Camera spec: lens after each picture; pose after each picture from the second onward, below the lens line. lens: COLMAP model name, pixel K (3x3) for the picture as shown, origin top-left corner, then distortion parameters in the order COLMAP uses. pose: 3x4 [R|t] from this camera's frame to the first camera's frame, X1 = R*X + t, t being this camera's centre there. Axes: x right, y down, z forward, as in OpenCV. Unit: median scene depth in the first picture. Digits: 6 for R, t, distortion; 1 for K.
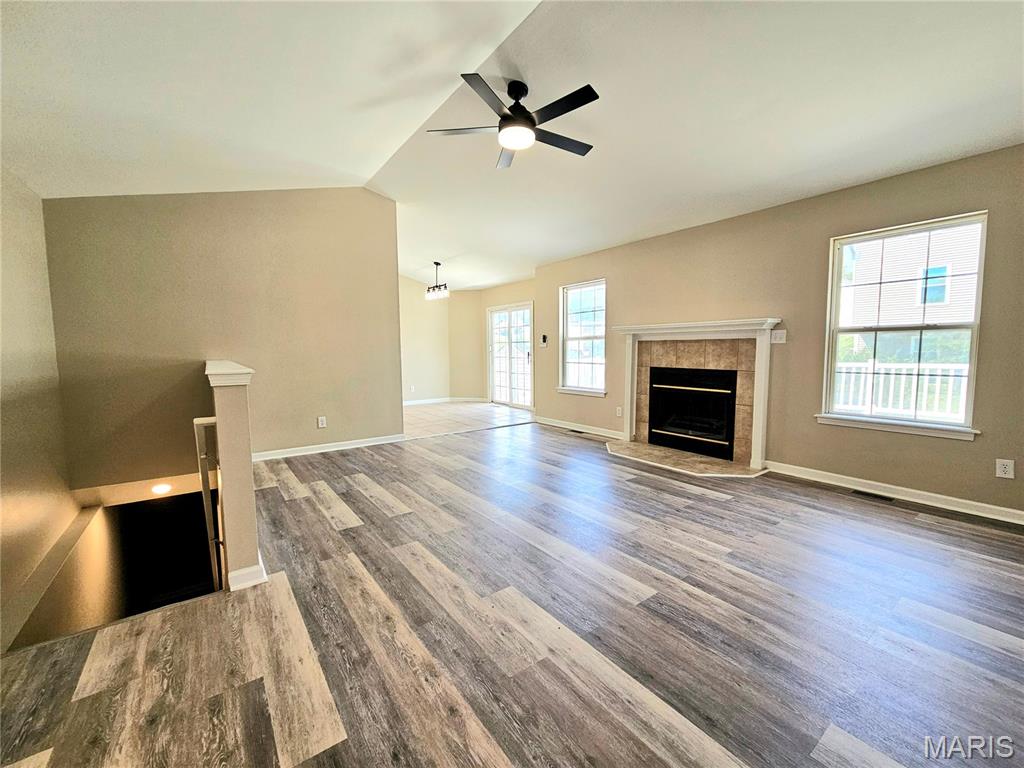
lens RADIAL K [[421.8, 0, 512.0], [0, 421.8, 384.0], [0, 0, 1]] dist [-0.000582, 0.000022]
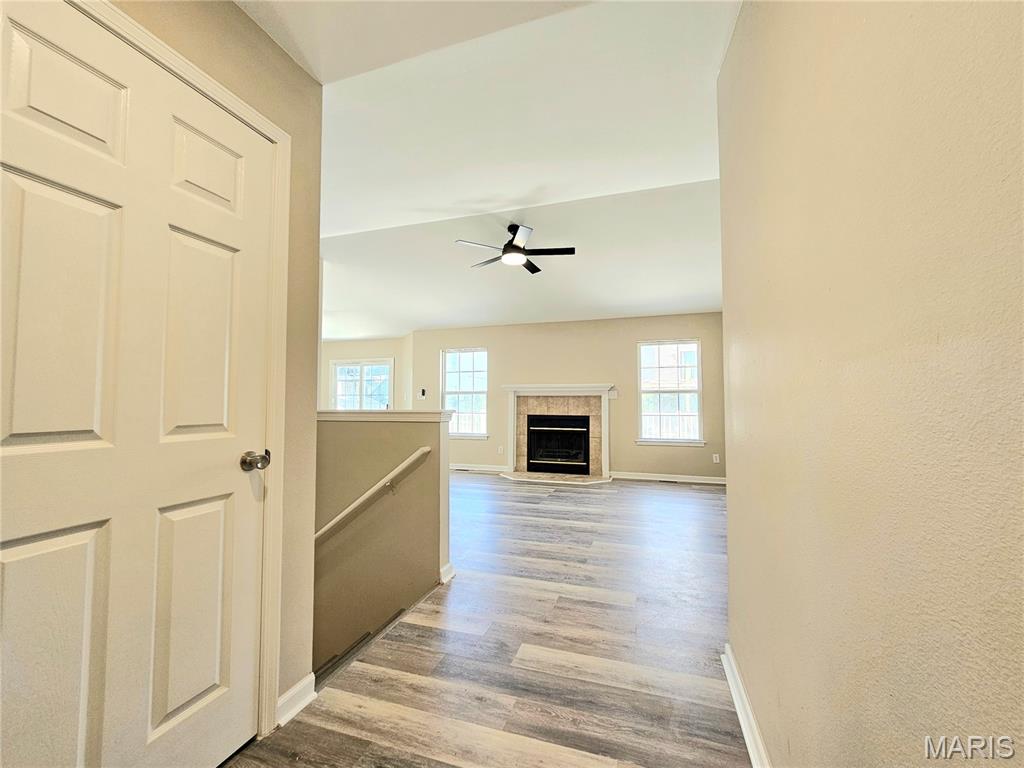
lens RADIAL K [[421.8, 0, 512.0], [0, 421.8, 384.0], [0, 0, 1]] dist [-0.000582, 0.000022]
pose [[0.812086, 0.035861, 0.582435, -0.591214], [0.041093, 0.992118, -0.118381, 0.023940], [-0.582090, 0.120070, 0.804211, -0.103162]]
